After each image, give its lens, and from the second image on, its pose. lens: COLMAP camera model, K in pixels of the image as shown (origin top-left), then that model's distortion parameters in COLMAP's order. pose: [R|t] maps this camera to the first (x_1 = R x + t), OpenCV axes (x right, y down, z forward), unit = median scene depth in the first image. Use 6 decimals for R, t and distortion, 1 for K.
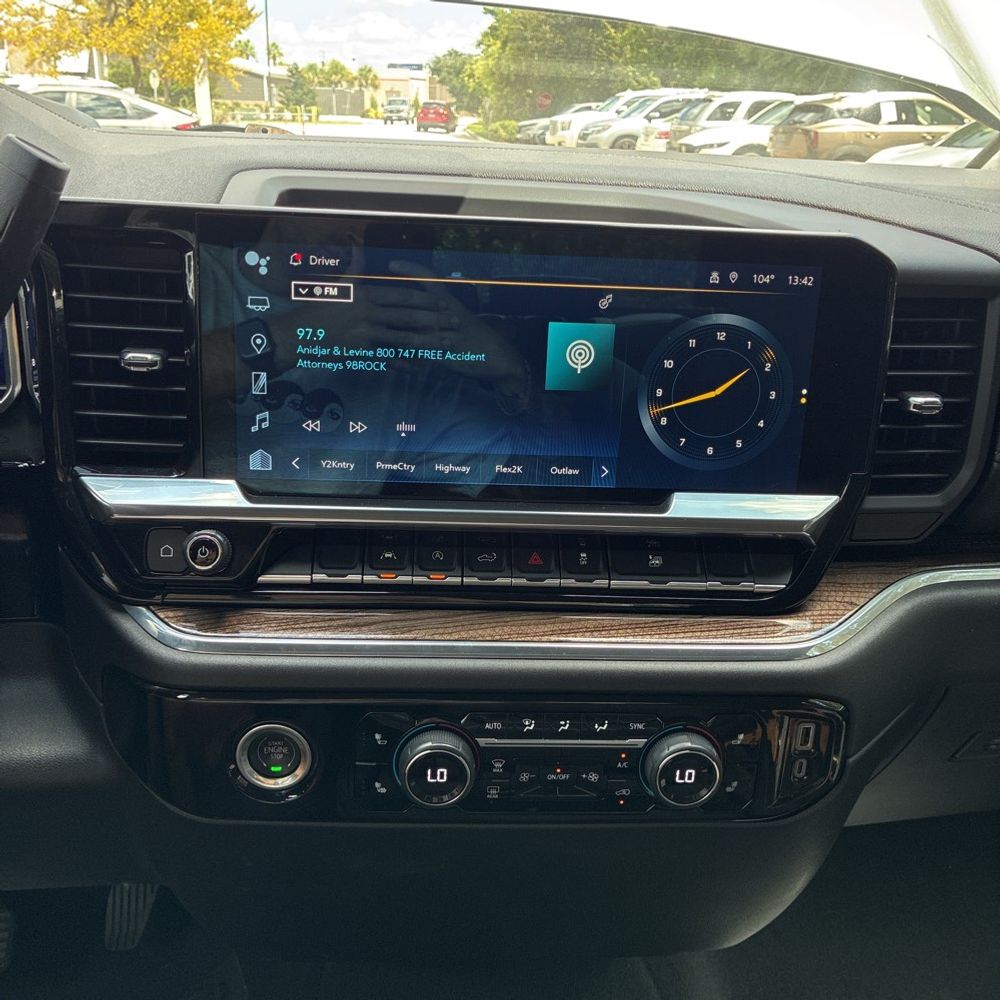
lens RADIAL K [[994.0, 0, 500.0], [0, 994.0, 500.0], [0, 0, 1]] dist [0.073943, -0.121178]
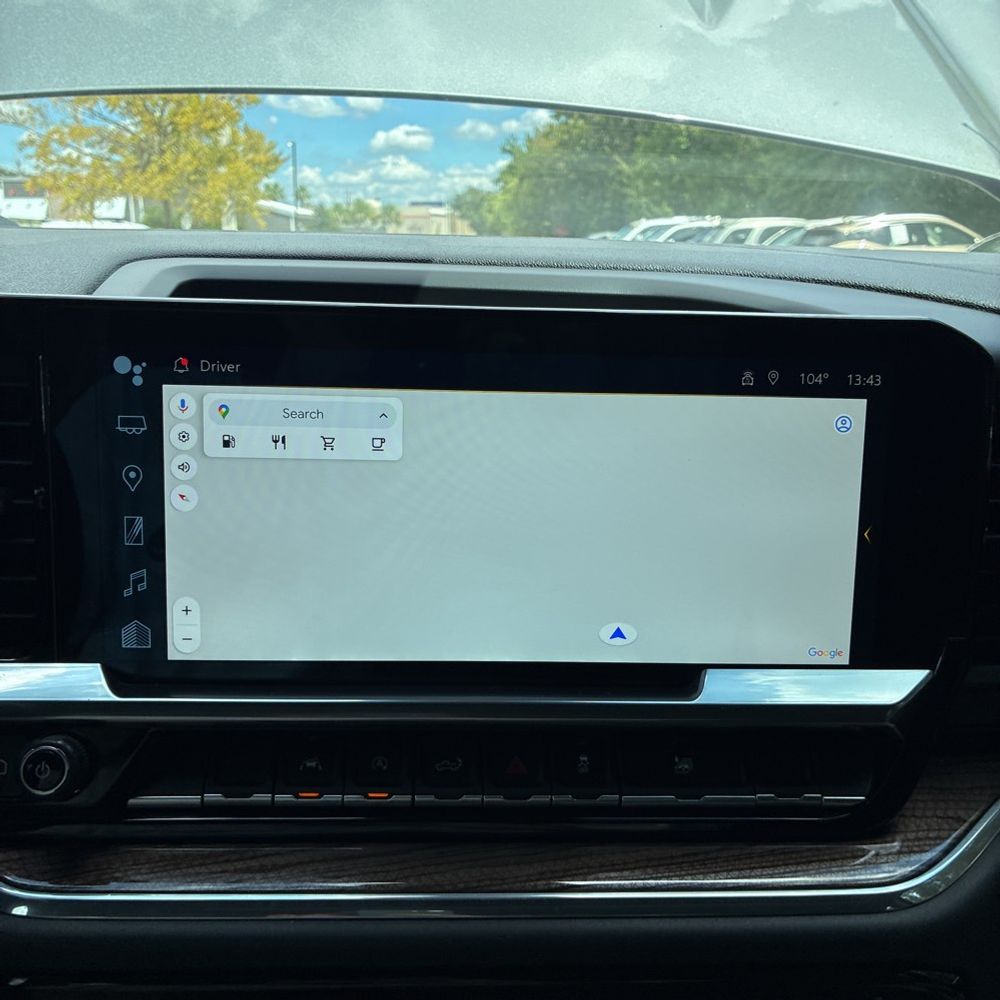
lens RADIAL K [[1012.4, 0, 500.0], [0, 1012.4, 500.0], [0, 0, 1]] dist [0.004636, -0.019575]
pose [[0.999578, -0.018494, -0.022397, 0.042914], [0.015661, 0.992569, -0.120675, -0.042019], [0.024463, 0.120273, 0.992439, 0.244468]]
